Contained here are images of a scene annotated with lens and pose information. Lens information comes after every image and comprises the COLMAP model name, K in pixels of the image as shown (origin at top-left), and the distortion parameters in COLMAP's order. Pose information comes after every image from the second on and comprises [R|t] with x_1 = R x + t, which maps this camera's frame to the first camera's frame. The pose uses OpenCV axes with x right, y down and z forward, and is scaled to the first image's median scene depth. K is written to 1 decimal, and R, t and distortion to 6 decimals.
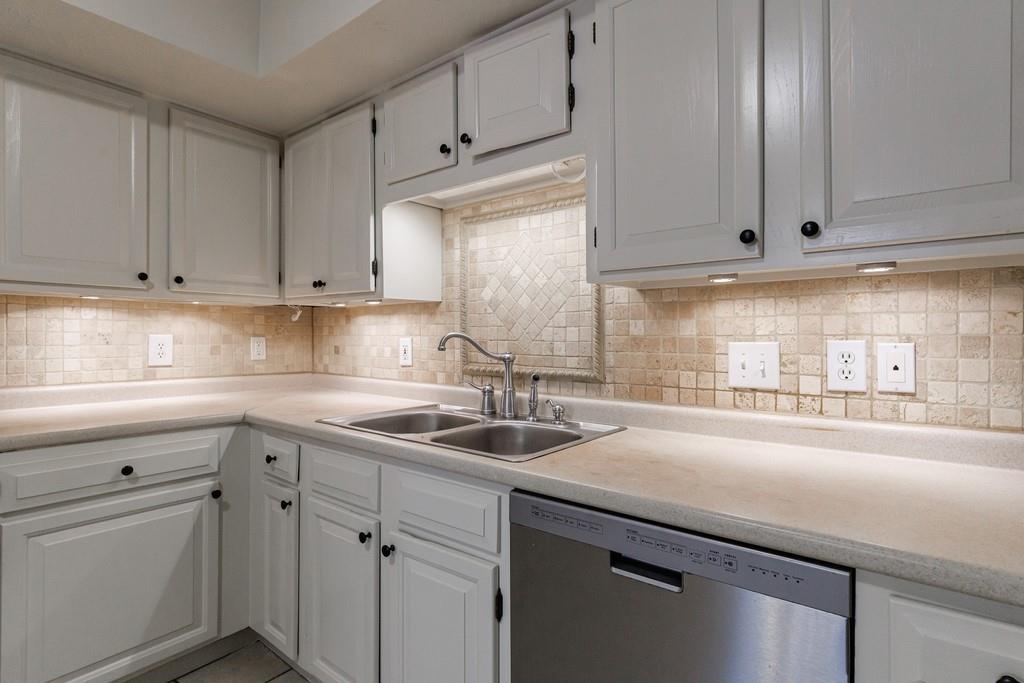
lens RADIAL K [[493.5, 0, 507.9], [0, 493.5, 338.2], [0, 0, 1]] dist [0.002740, -0.001680]
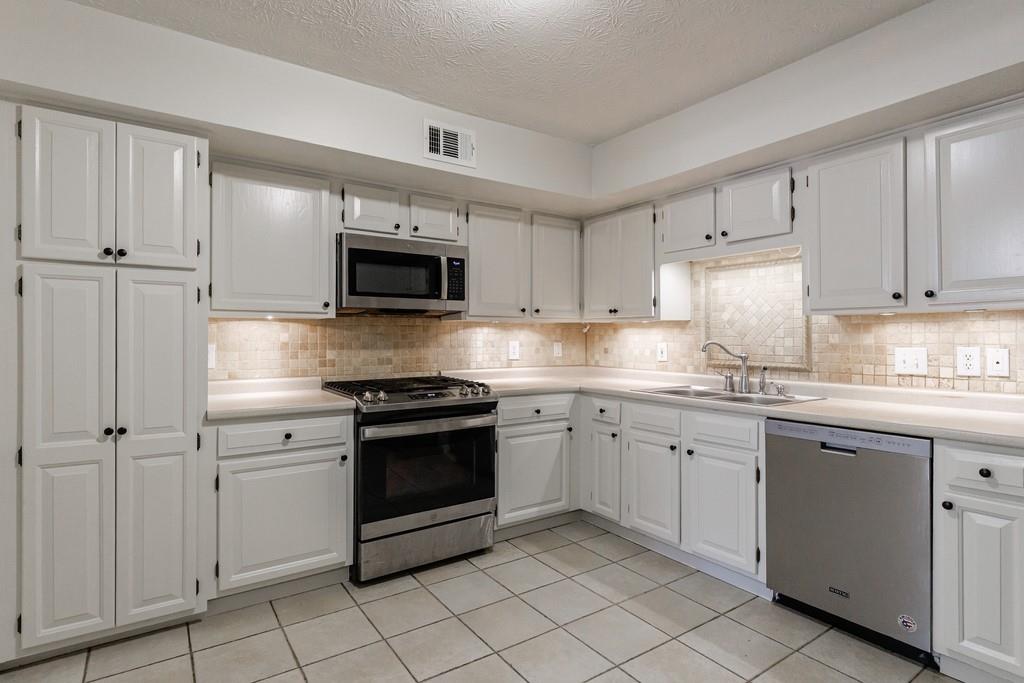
lens RADIAL K [[527.6, 0, 498.2], [0, 527.6, 338.0], [0, 0, 1]] dist [-0.000576, -0.004974]
pose [[0.952737, -0.002202, -0.303788, -0.254205], [0.002130, 0.999998, -0.000567, -0.022523], [0.303788, -0.000107, 0.952739, -0.951294]]
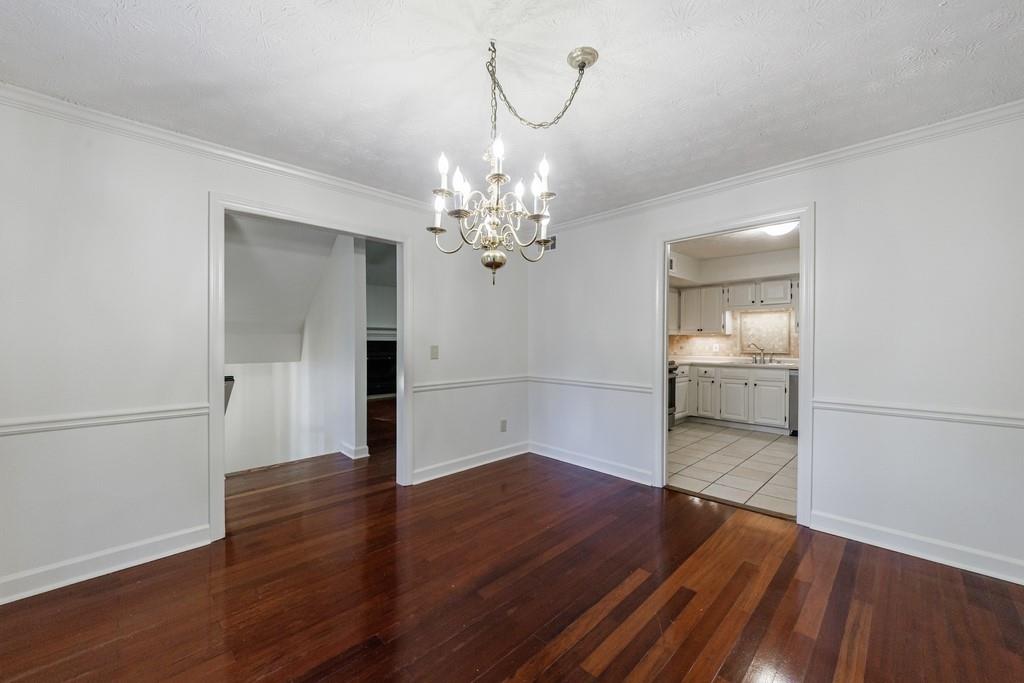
lens RADIAL K [[427.8, 0, 479.4], [0, 427.8, 343.1], [0, 0, 1]] dist [-0.004305, -0.000795]
pose [[0.992140, -0.000169, -0.125136, -1.964412], [0.000085, 1.000000, -0.000670, -0.007329], [0.125136, 0.000654, 0.992139, -2.935153]]
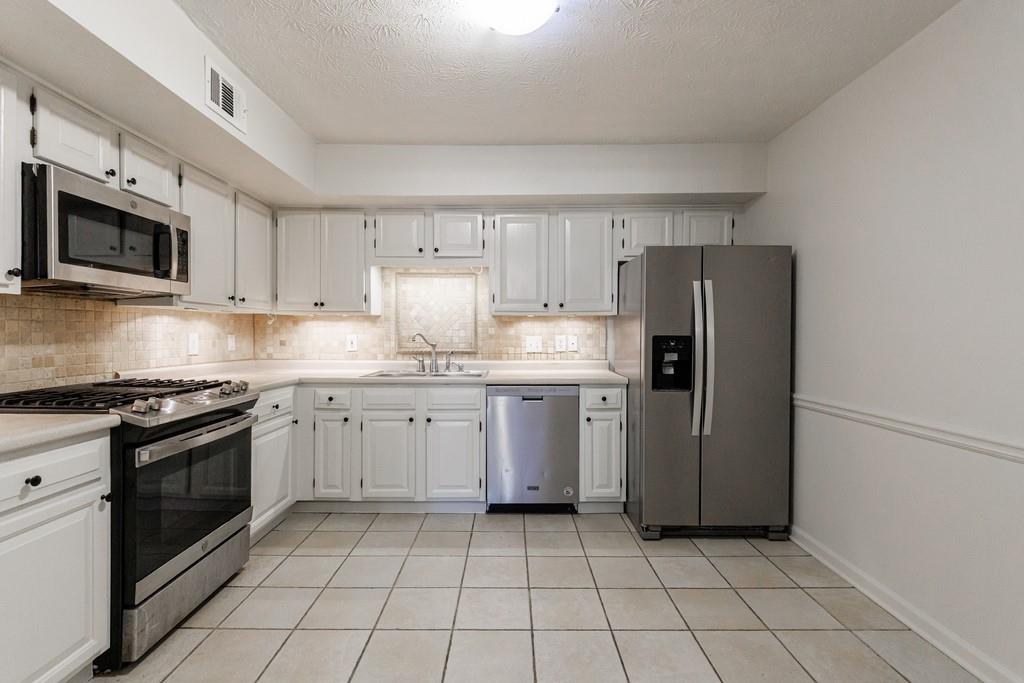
lens RADIAL K [[501.3, 0, 513.7], [0, 501.3, 337.8], [0, 0, 1]] dist [0.011002, -0.002159]
pose [[0.769659, -0.006856, 0.638419, -1.166804], [0.001504, 0.999959, 0.008926, -0.007658], [-0.638454, -0.005910, 0.769637, -0.937067]]
